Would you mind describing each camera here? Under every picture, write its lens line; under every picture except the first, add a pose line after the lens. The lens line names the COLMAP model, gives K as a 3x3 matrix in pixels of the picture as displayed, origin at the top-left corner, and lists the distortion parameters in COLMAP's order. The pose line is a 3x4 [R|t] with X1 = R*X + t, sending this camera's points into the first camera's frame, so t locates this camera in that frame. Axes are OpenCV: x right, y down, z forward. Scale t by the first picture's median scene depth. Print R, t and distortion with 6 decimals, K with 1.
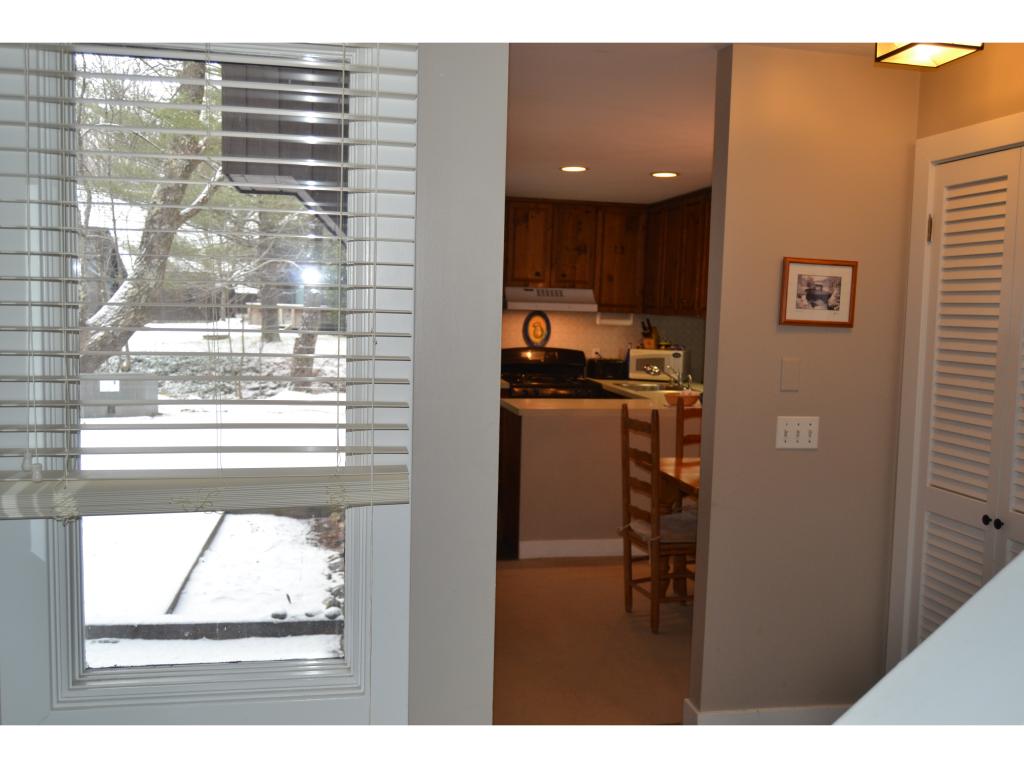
lens RADIAL K [[954.6, 0, 505.7], [0, 954.6, 384.3], [0, 0, 1]] dist [-0.011576, 0.000000]
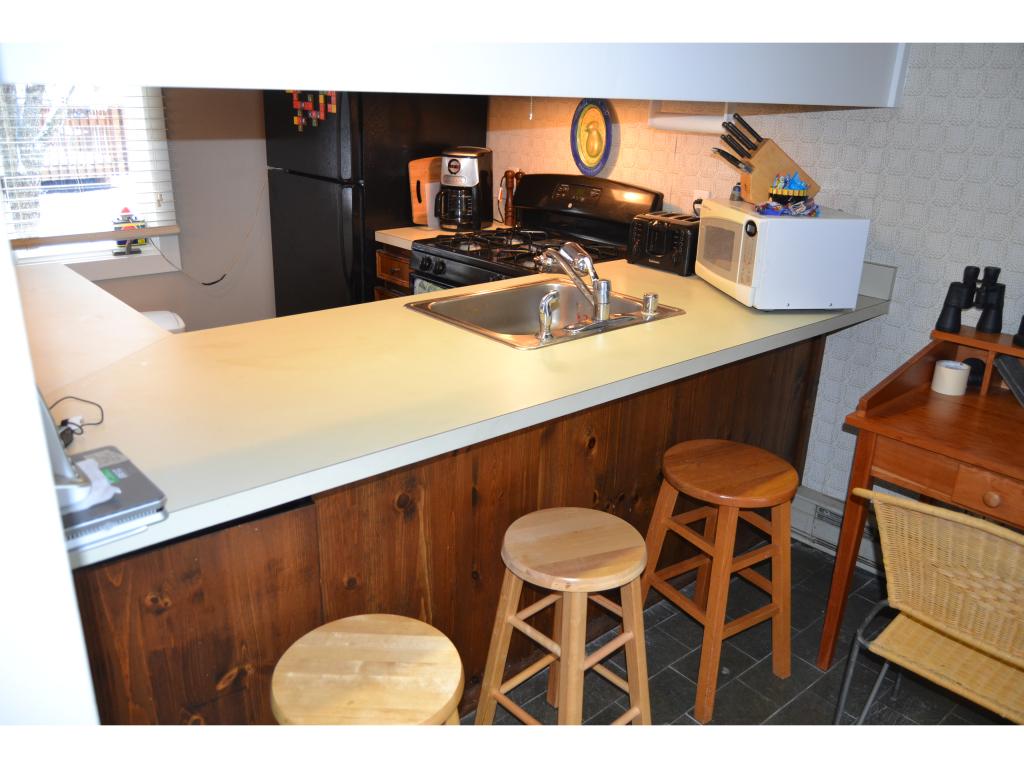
lens RADIAL K [[806.2, 0, 515.0], [0, 806.2, 384.8], [0, 0, 1]] dist [-0.022312, 0.018619]
pose [[0.506425, 0.281324, -0.815101, 0.611969], [-0.086119, 0.957057, 0.276813, -0.078355], [0.857973, -0.069990, 0.508905, 1.253179]]
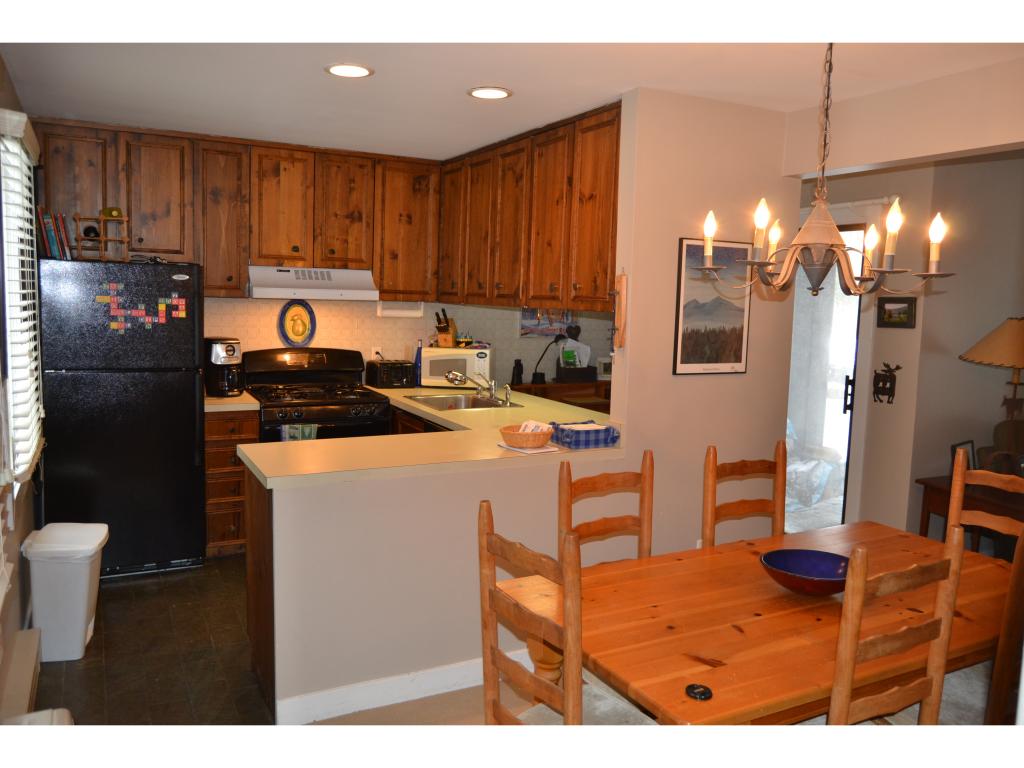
lens RADIAL K [[806.2, 0, 513.8], [0, 806.2, 383.5], [0, 0, 1]] dist [-0.022312, 0.018619]
pose [[0.957267, -0.034325, 0.287162, 0.020974], [0.024205, 0.998957, 0.038716, -0.051674], [-0.288191, -0.030111, 0.957099, 0.570631]]
